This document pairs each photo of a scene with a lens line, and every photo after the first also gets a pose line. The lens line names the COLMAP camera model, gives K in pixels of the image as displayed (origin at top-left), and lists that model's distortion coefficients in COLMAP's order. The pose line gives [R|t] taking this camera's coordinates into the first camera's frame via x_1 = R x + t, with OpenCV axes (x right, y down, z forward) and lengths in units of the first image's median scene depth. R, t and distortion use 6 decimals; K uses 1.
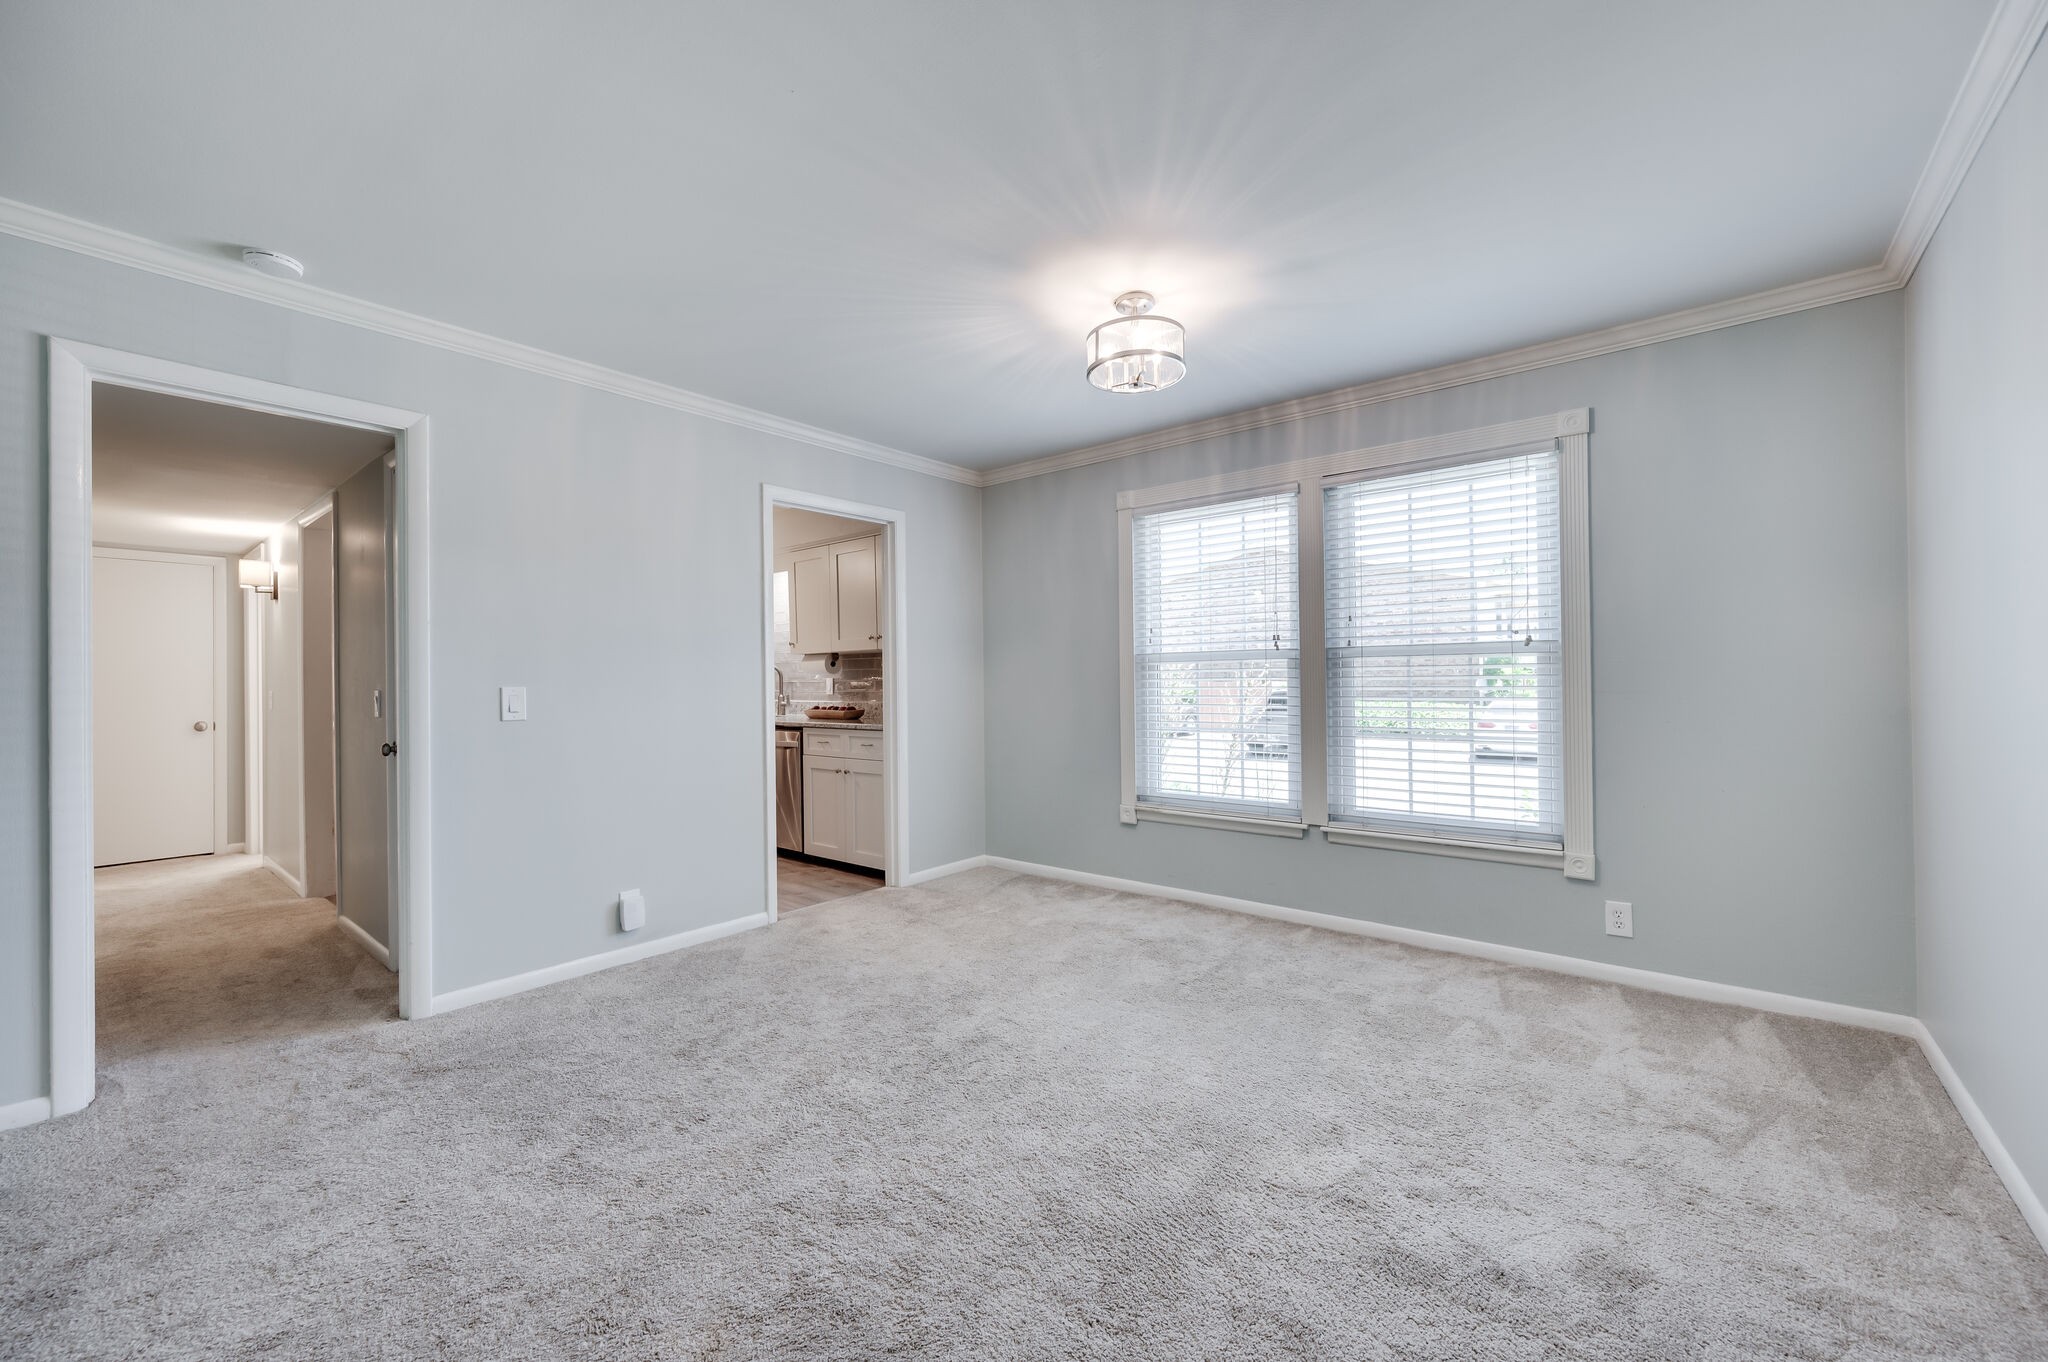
lens RADIAL K [[811.0, 0, 1025.1], [0, 811.0, 676.4], [0, 0, 1]] dist [0.000549, 0.000012]
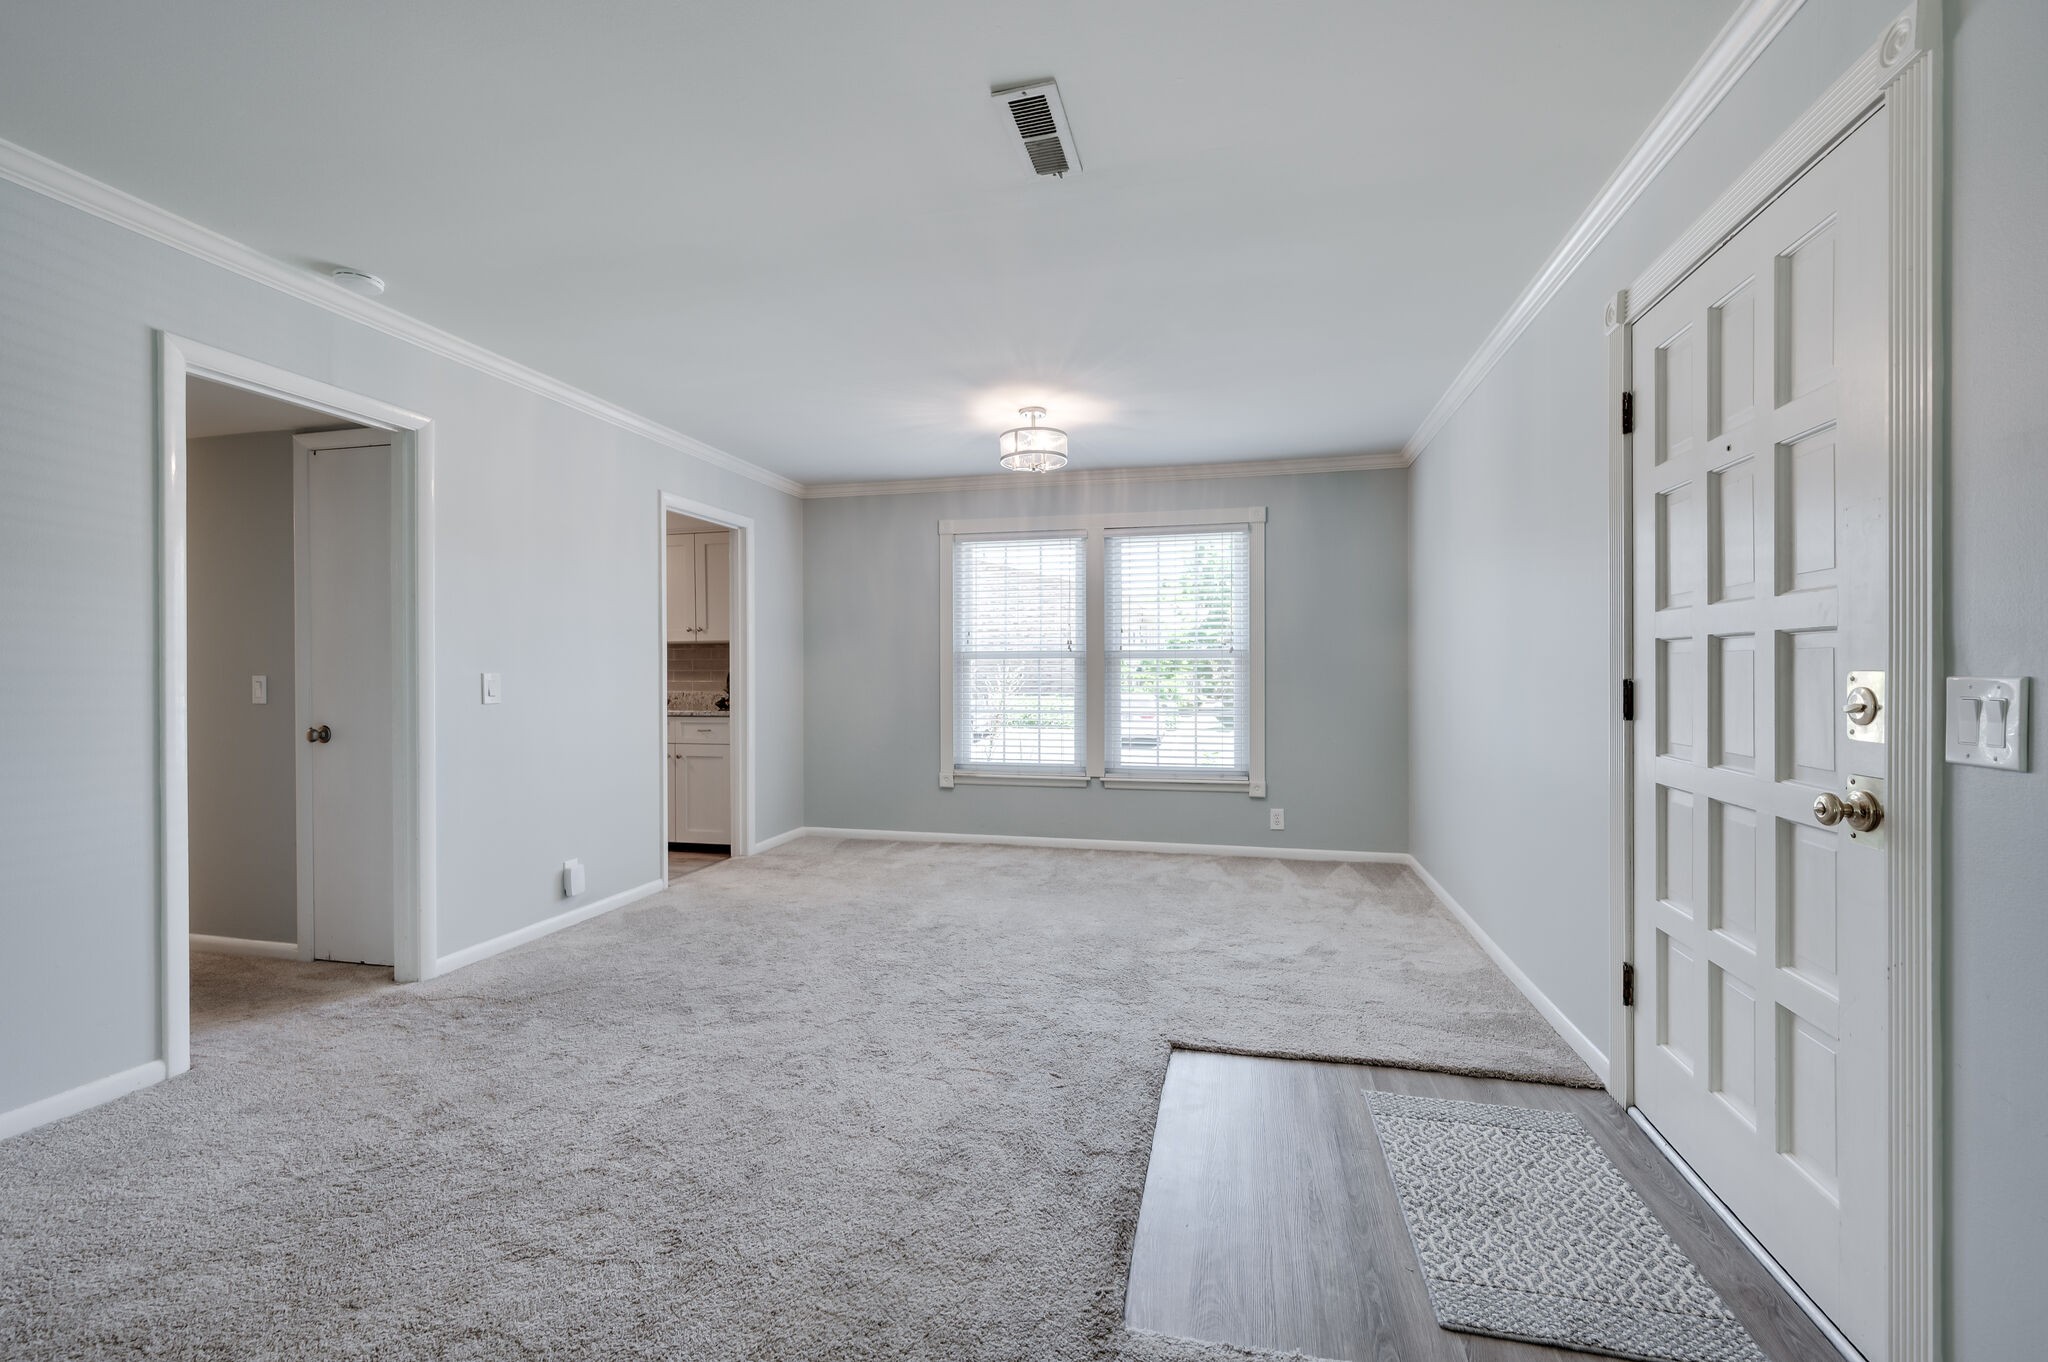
lens RADIAL K [[868.1, 0, 1024.0], [0, 868.1, 681.0], [0, 0, 1]] dist [0.001449, -0.000655]
pose [[0.898619, 0.004605, 0.438706, -0.481417], [-0.010022, 0.999899, 0.010033, 0.004305], [-0.438616, -0.013412, 0.898575, -0.339613]]
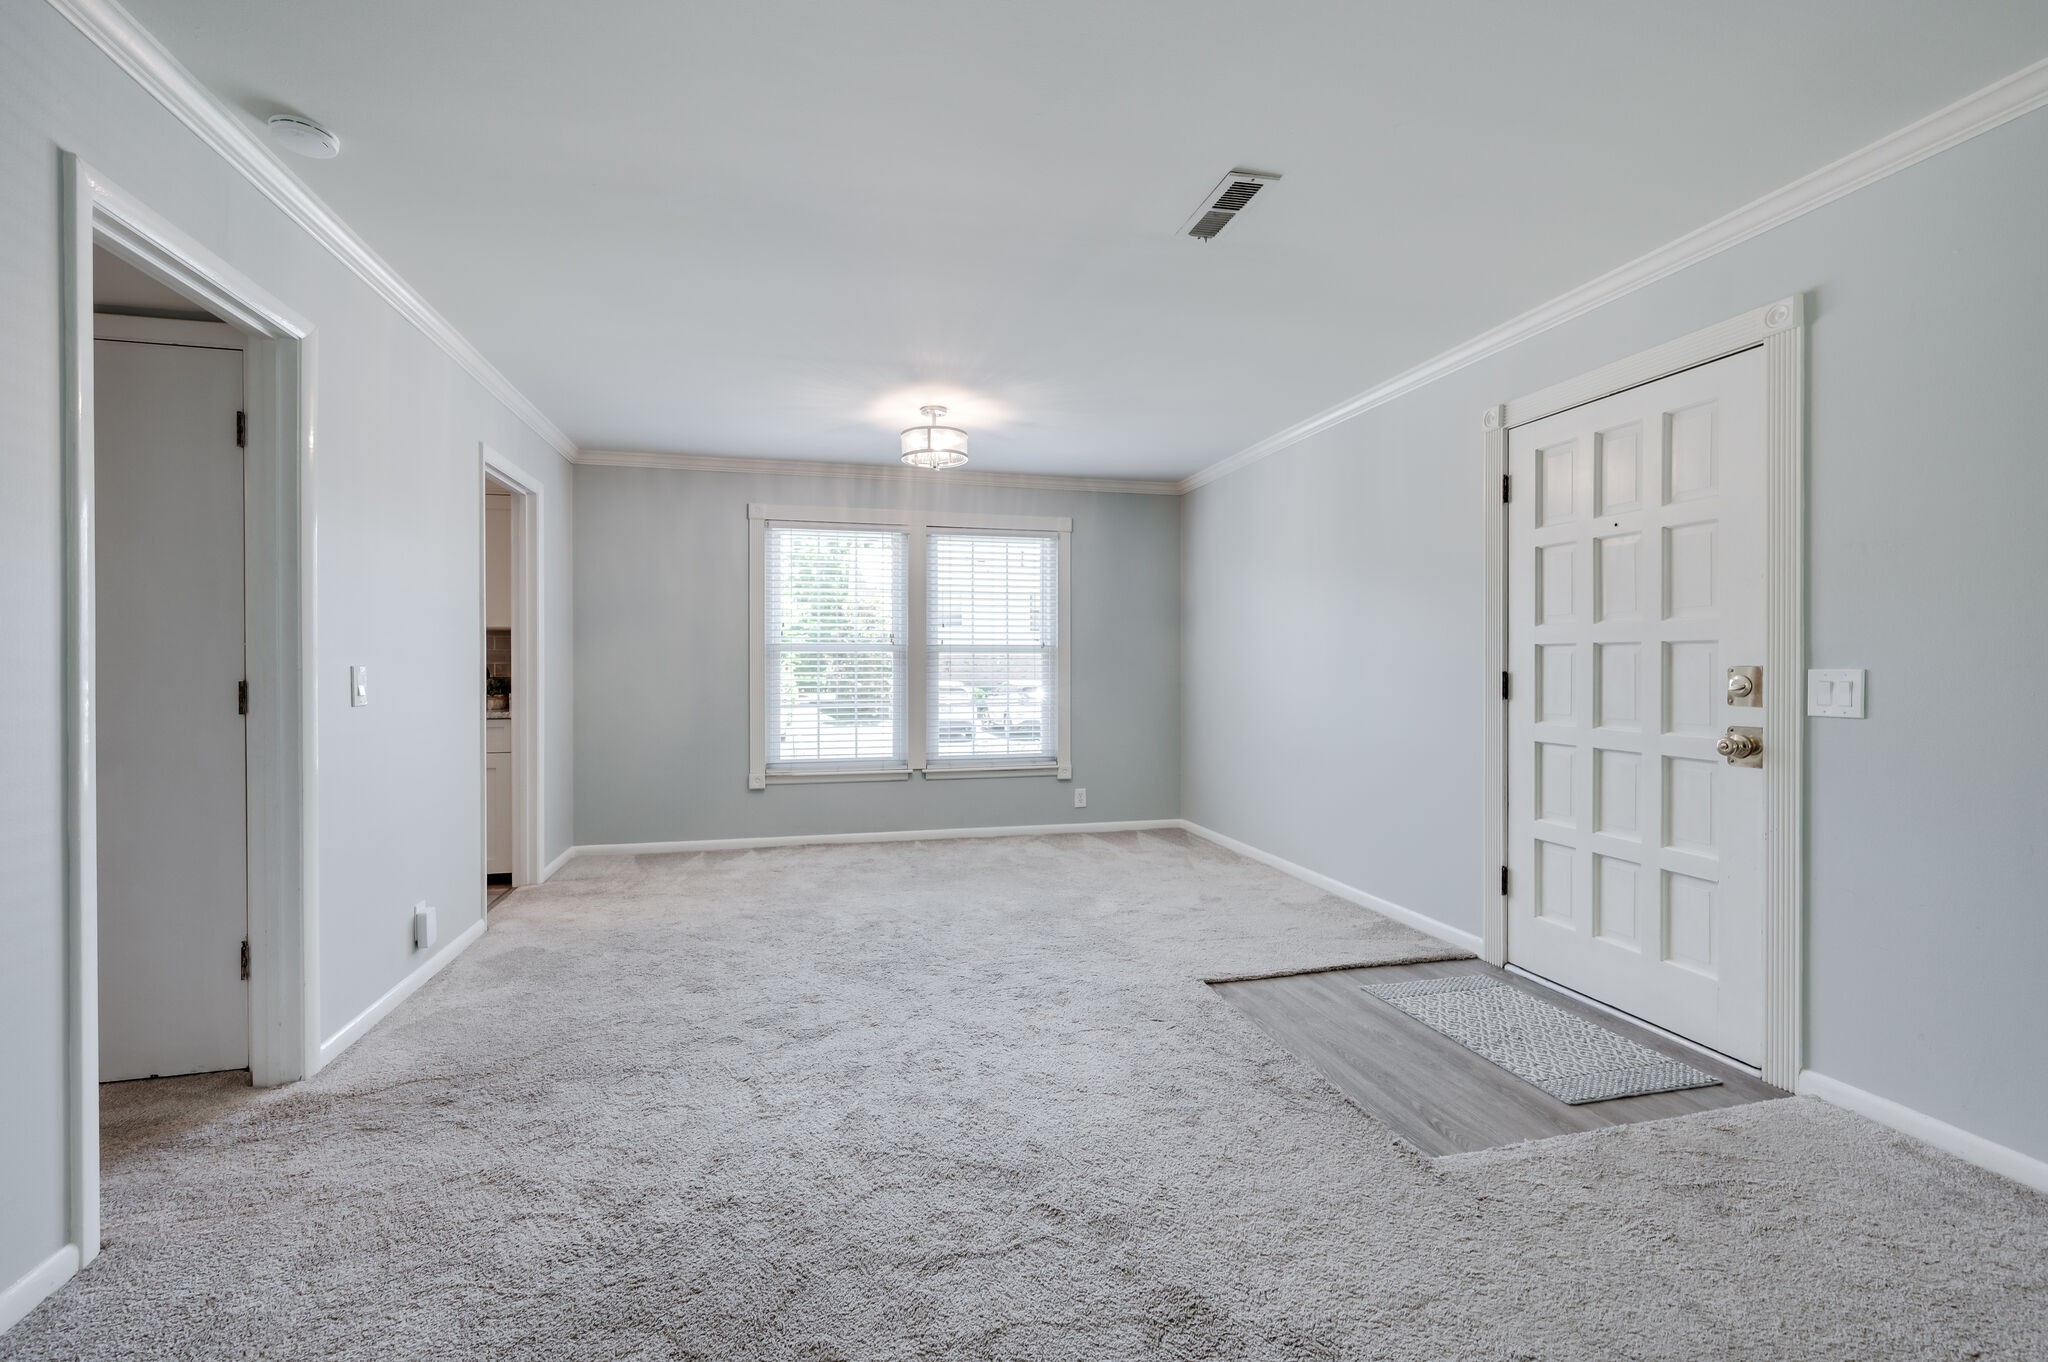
lens RADIAL K [[883.8, 0, 1019.0], [0, 883.8, 675.8], [0, 0, 1]] dist [0.000496, 0.000252]
pose [[0.592241, 0.002367, 0.805758, -0.923323], [-0.011038, 0.999926, 0.005175, 0.010861], [-0.805685, -0.011959, 0.592223, -0.073503]]
